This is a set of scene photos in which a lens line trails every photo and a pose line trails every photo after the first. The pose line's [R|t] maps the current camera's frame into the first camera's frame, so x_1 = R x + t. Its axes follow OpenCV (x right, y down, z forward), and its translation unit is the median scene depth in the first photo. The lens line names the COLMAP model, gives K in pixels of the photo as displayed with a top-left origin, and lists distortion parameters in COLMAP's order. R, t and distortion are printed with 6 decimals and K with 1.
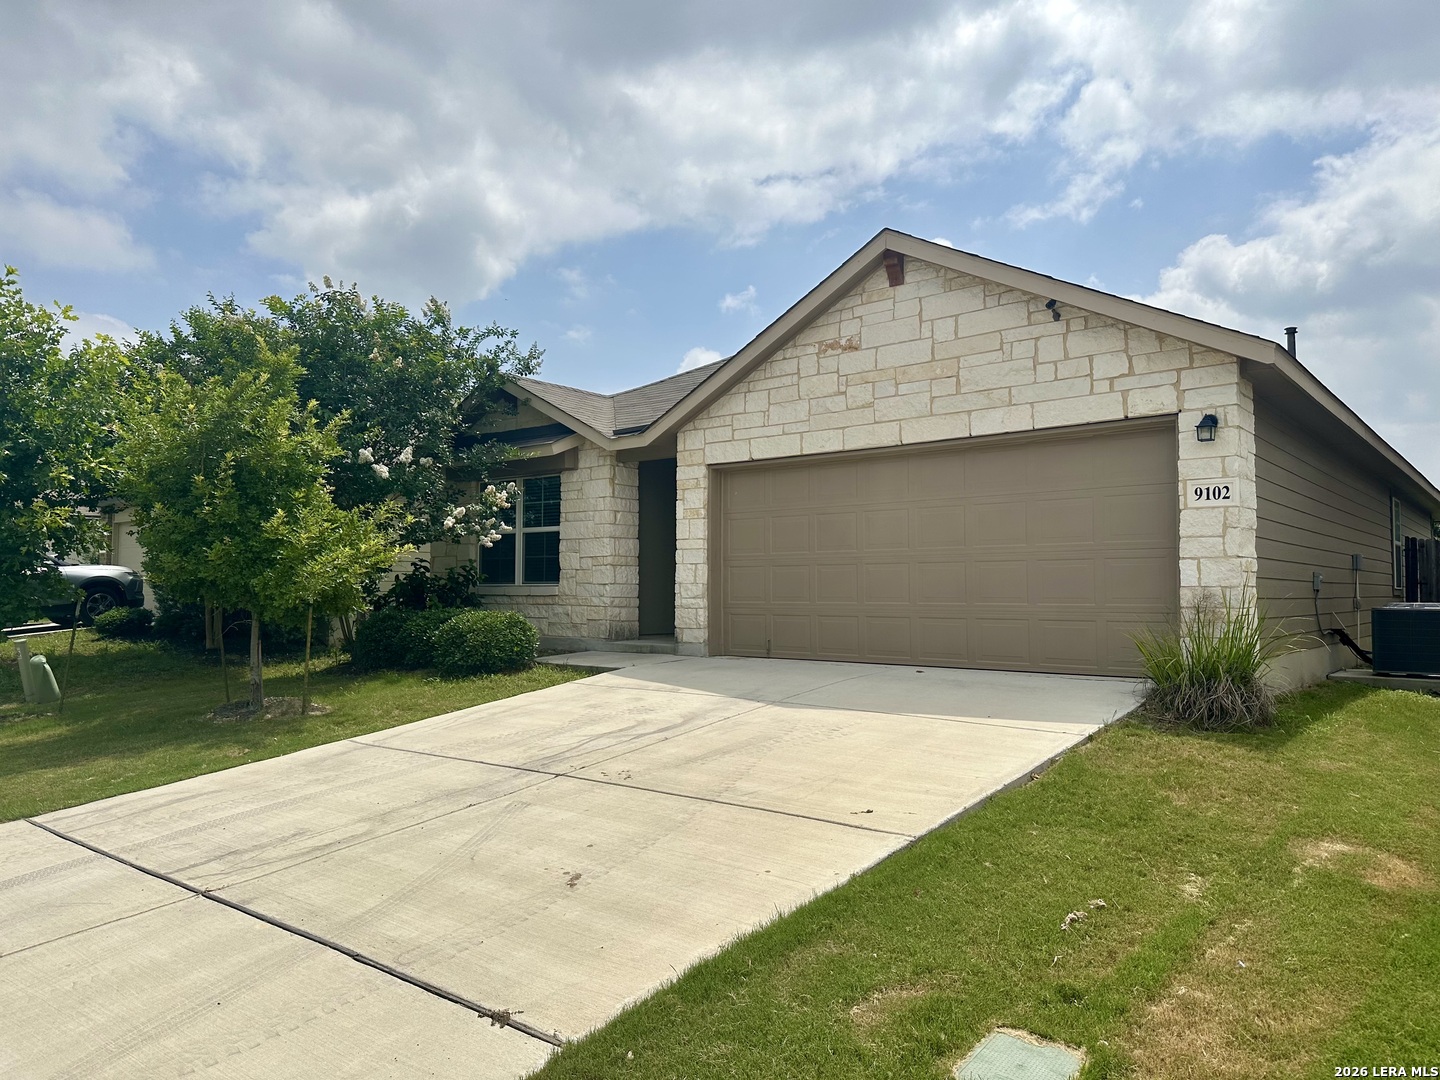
lens RADIAL K [[1003.2, 0, 713.4], [0, 1003.2, 540.0], [0, 0, 1]] dist [0.040435, -0.041646]
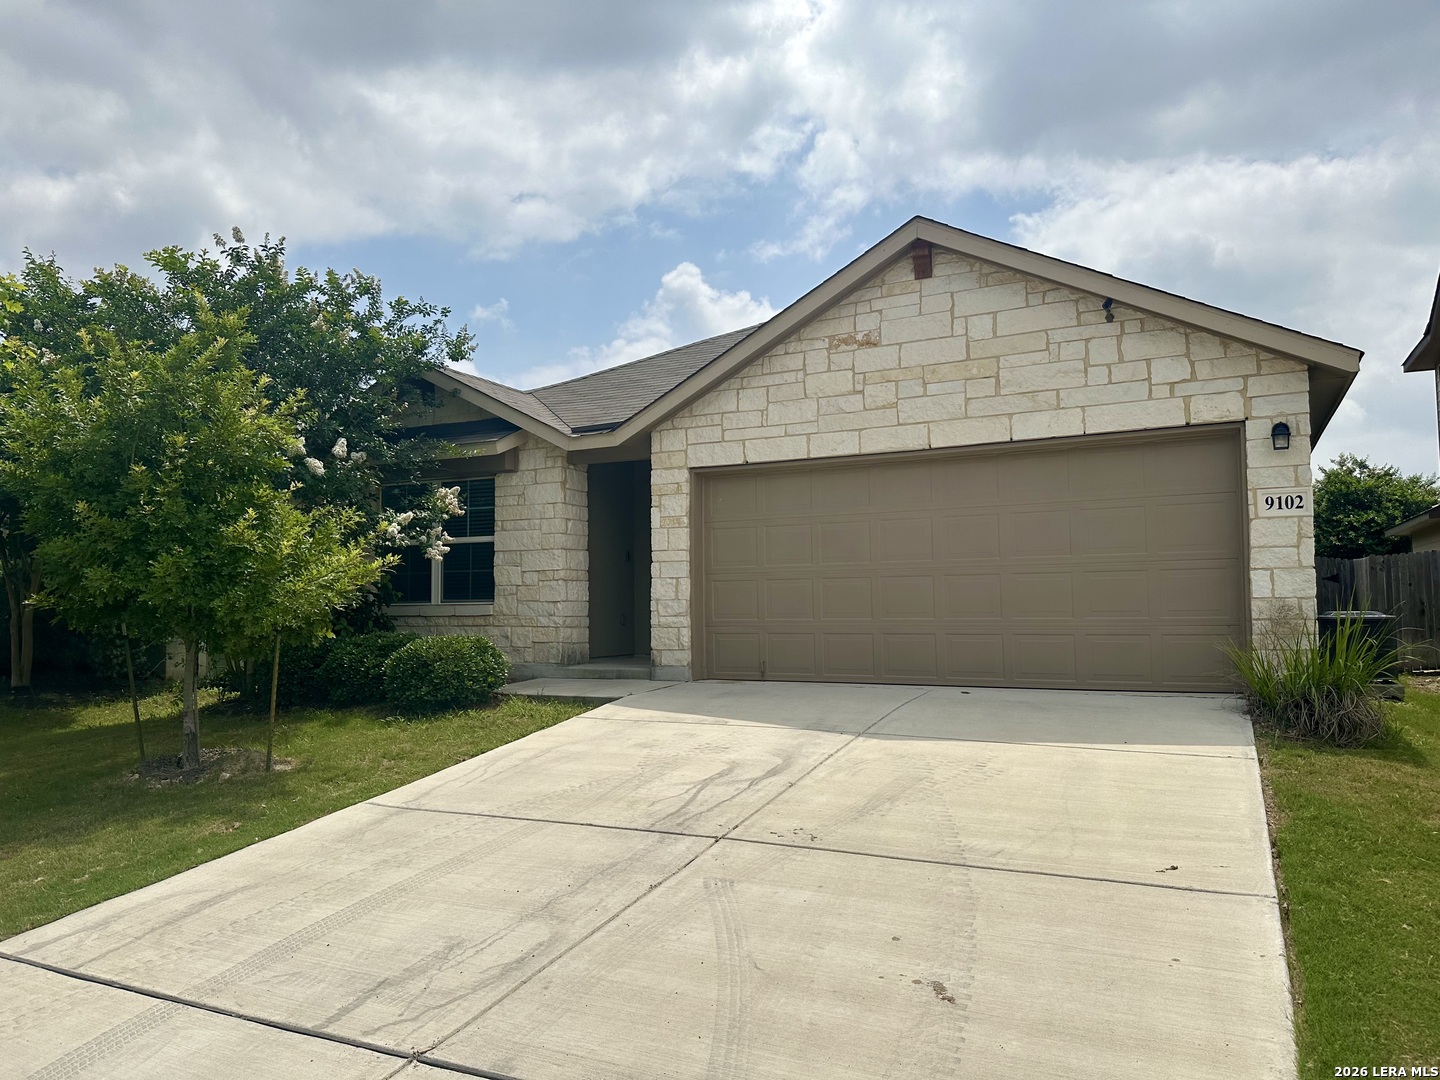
lens RADIAL K [[1003.2, 0, 691.5], [0, 1003.2, 538.0], [0, 0, 1]] dist [0.040435, -0.041646]
pose [[0.975401, 0.004103, 0.220398, -0.251953], [-0.000172, 0.999841, -0.017851, 0.005093], [-0.220436, 0.017374, 0.975247, 0.151207]]
